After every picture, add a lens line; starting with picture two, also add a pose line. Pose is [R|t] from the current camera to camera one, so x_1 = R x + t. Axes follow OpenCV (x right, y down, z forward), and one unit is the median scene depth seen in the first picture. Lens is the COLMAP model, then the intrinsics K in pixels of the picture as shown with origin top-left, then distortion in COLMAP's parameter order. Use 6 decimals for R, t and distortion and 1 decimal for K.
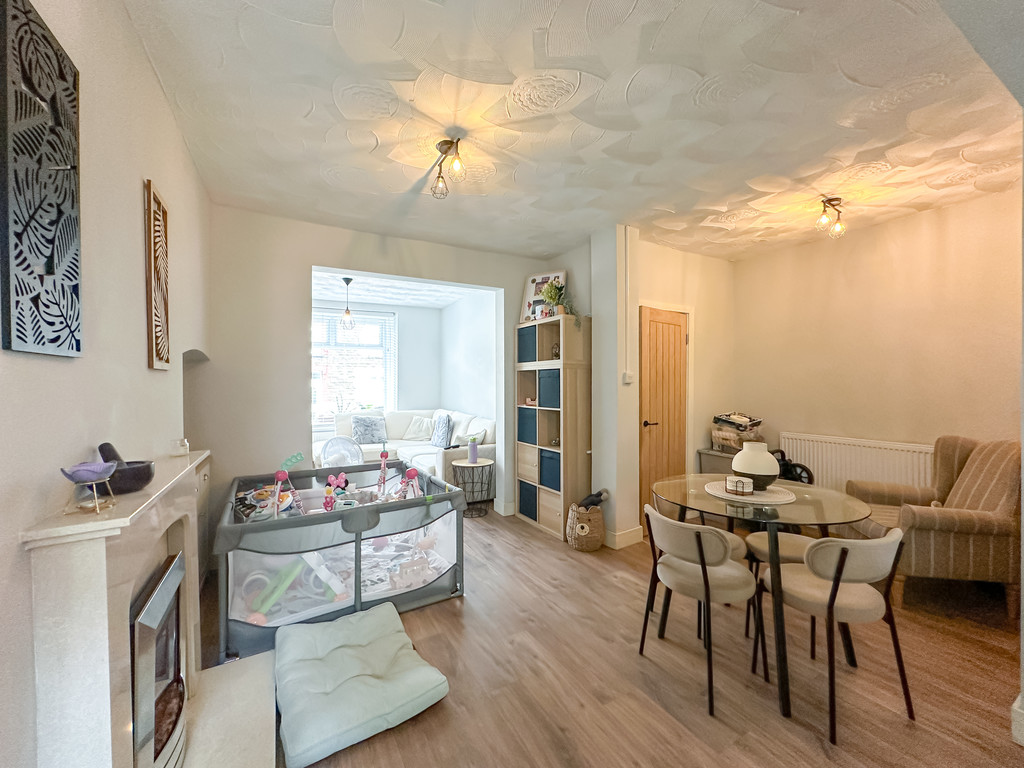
lens RADIAL K [[411.9, 0, 512.3], [0, 411.9, 382.9], [0, 0, 1]] dist [0.000197, 0.000461]
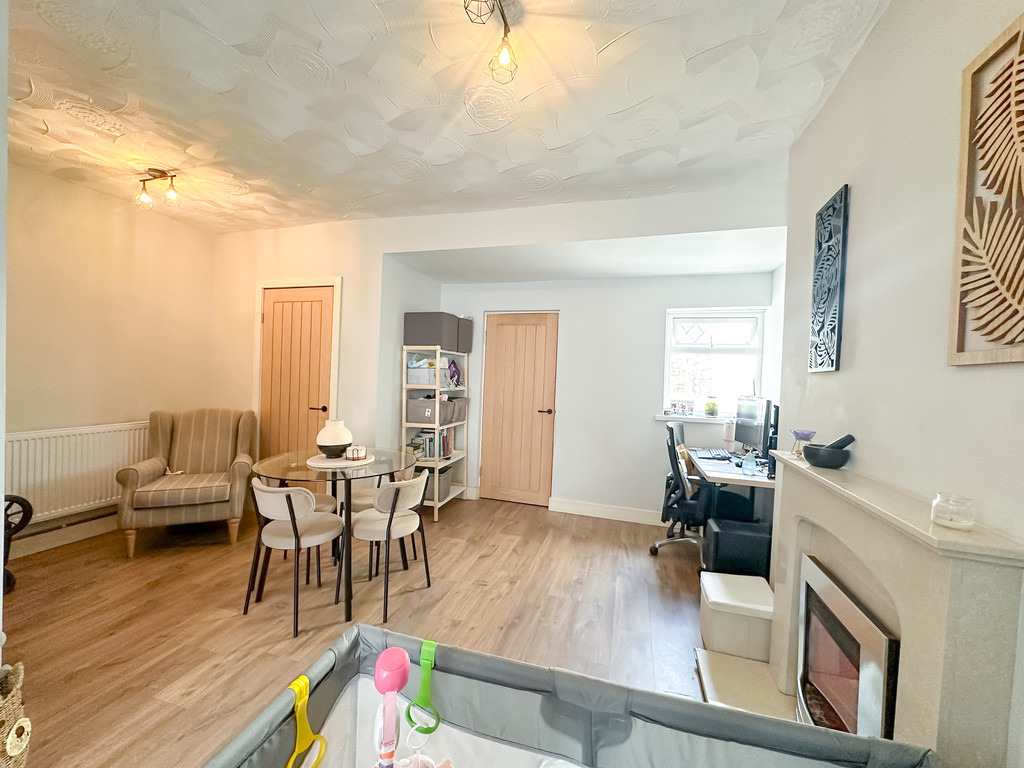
lens RADIAL K [[411.9, 0, 512.4], [0, 411.9, 383.6], [0, 0, 1]] dist [0.000197, 0.000461]
pose [[-0.693370, -0.035881, 0.719688, -0.687616], [-0.030690, 0.999324, 0.020255, -0.003456], [-0.719928, -0.008043, -0.694002, 1.534624]]
